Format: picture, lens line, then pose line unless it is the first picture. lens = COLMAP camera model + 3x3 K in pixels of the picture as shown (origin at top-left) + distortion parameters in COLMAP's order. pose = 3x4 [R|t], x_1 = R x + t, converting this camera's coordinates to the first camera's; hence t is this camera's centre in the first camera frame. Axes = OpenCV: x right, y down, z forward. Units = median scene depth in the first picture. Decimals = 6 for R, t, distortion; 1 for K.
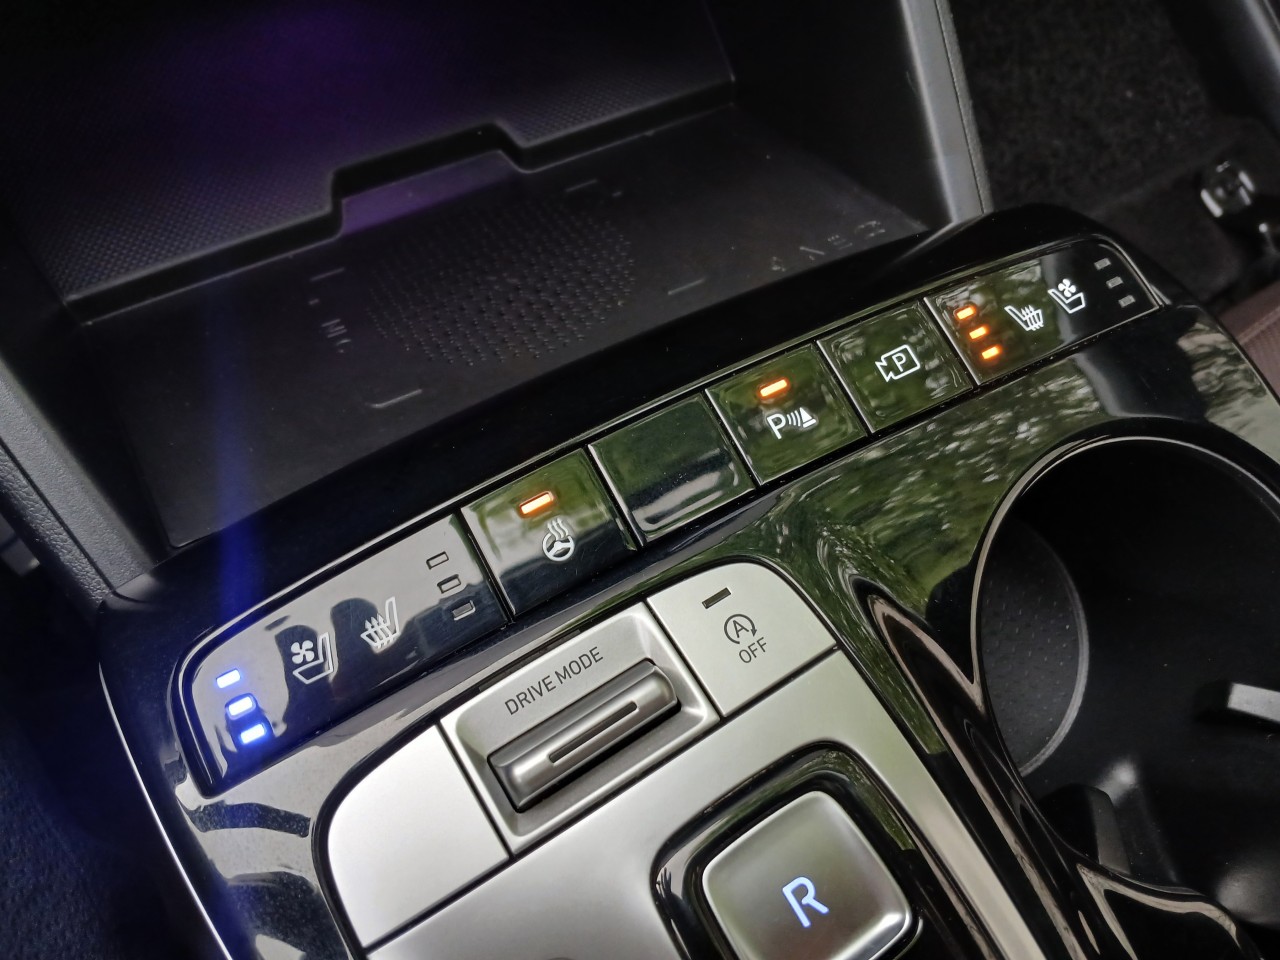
lens RADIAL K [[978.9, 0, 644.0], [0, 978.9, 444.9], [0, 0, 1]] dist [0.125204, -0.288771]
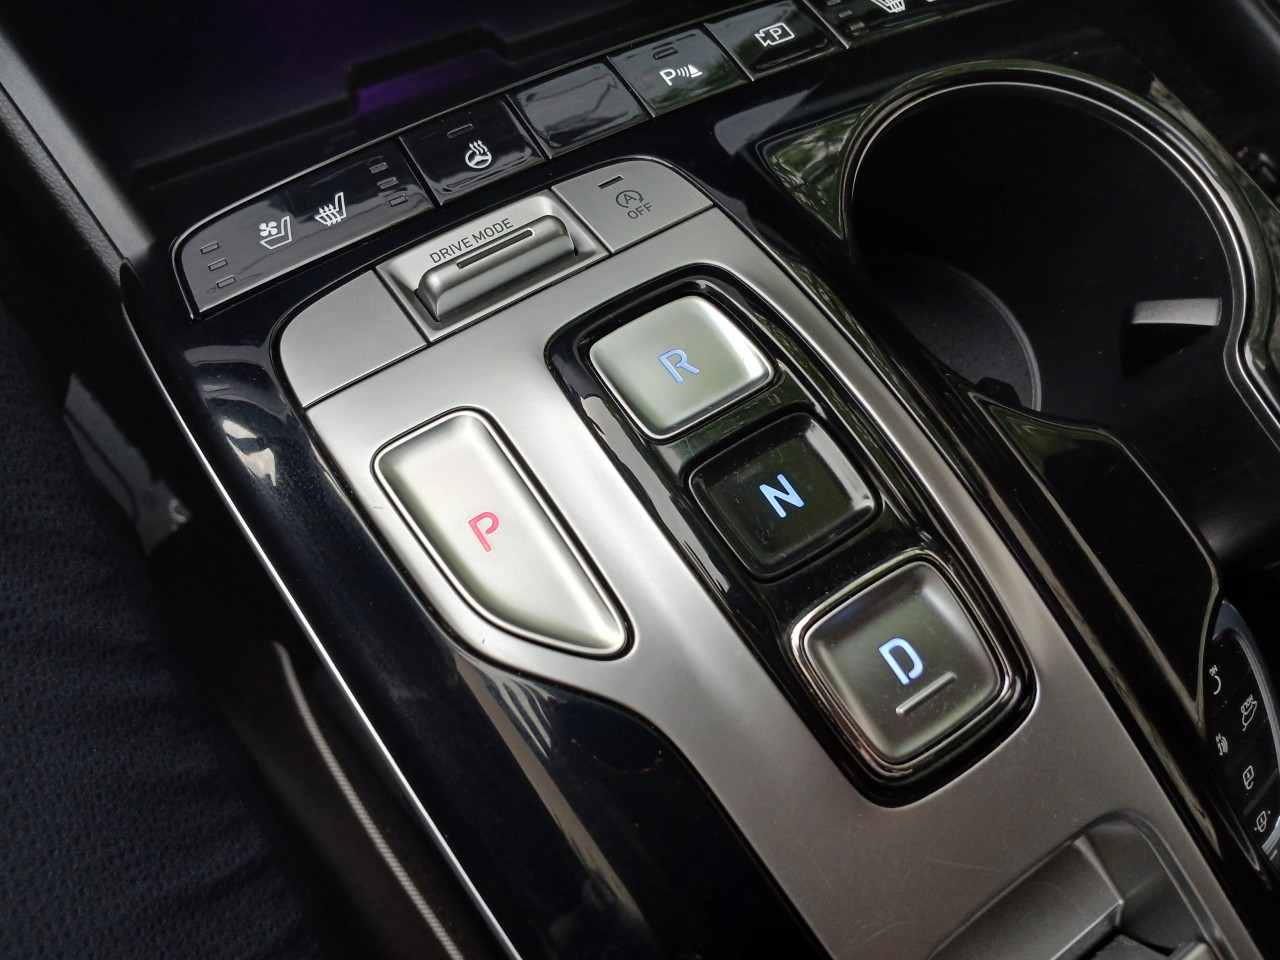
lens RADIAL K [[1013.0, 0, 661.9], [0, 1013.0, 475.8], [0, 0, 1]] dist [0.095094, -0.265311]
pose [[0.991823, -0.083264, -0.096716, 0.222470], [0.064498, 0.980975, -0.183105, 0.724750], [0.110122, 0.175370, 0.978324, -0.125284]]
